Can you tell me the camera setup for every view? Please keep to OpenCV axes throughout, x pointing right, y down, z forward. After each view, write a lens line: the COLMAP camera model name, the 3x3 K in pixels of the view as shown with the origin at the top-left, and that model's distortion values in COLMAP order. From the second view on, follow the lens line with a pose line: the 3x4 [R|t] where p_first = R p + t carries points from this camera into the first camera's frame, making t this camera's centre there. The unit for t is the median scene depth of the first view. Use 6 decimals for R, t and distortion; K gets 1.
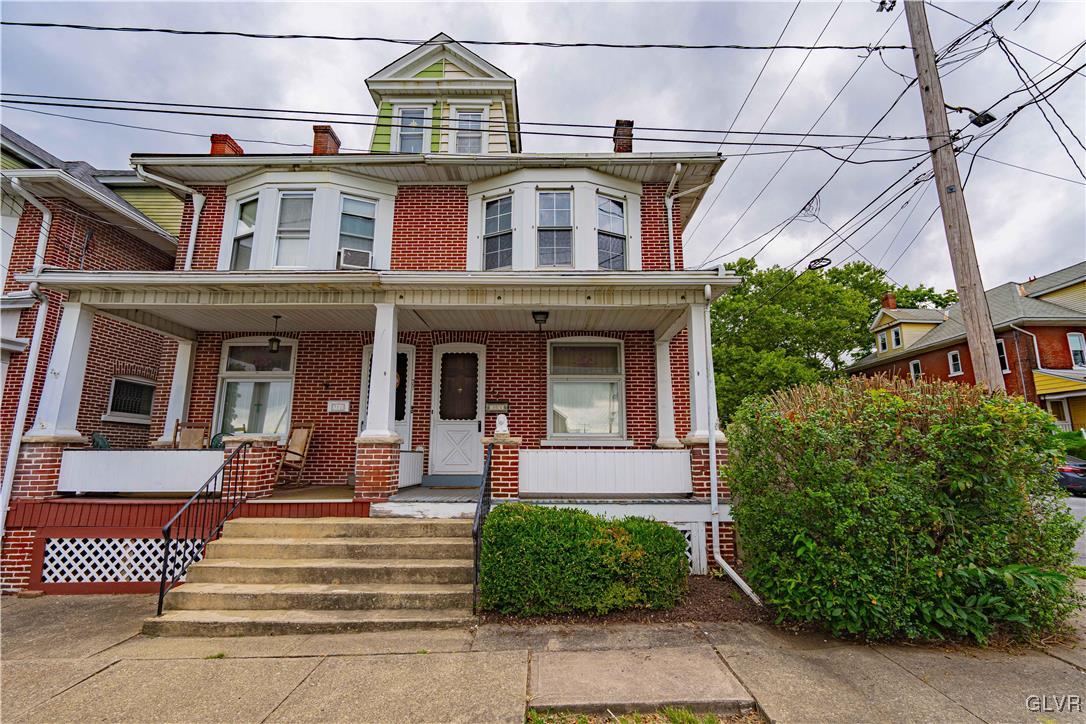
lens RADIAL K [[494.2, 0, 543.0], [0, 494.2, 362.0], [0, 0, 1]] dist [-0.003313, -0.000229]
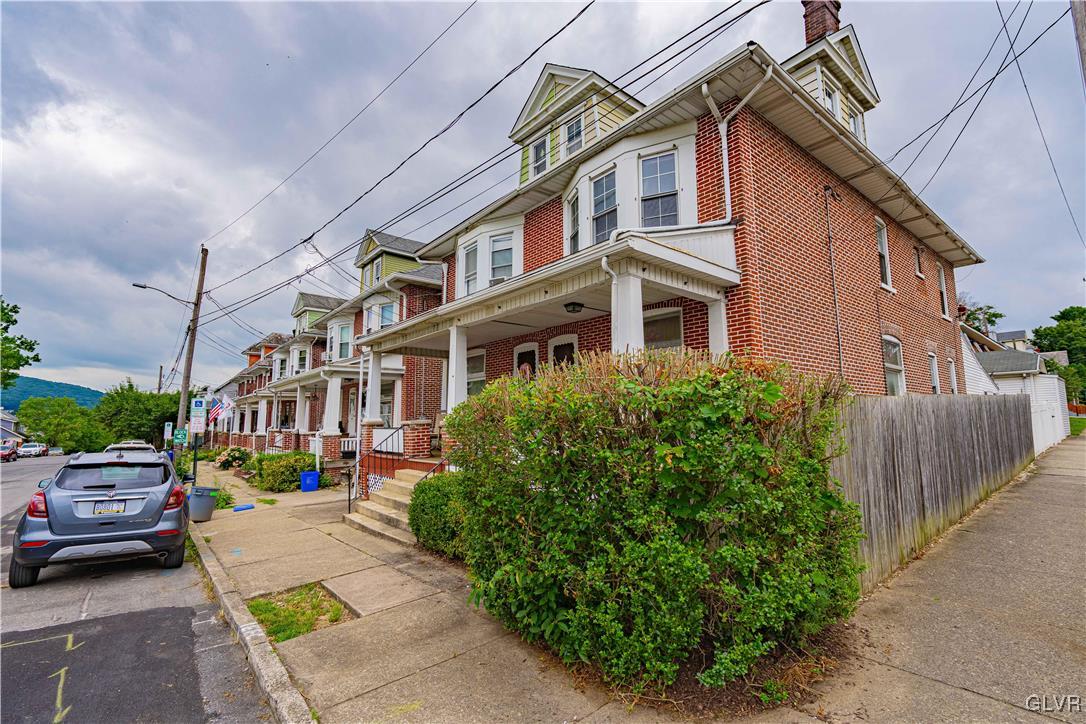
lens RADIAL K [[494.2, 0, 543.0], [0, 494.2, 362.0], [0, 0, 1]] dist [-0.003313, -0.000229]
pose [[0.627665, -0.094564, -0.772719, 0.724991], [0.167419, 0.985766, 0.015354, -0.000804], [0.760268, -0.139005, 0.634563, 0.209534]]
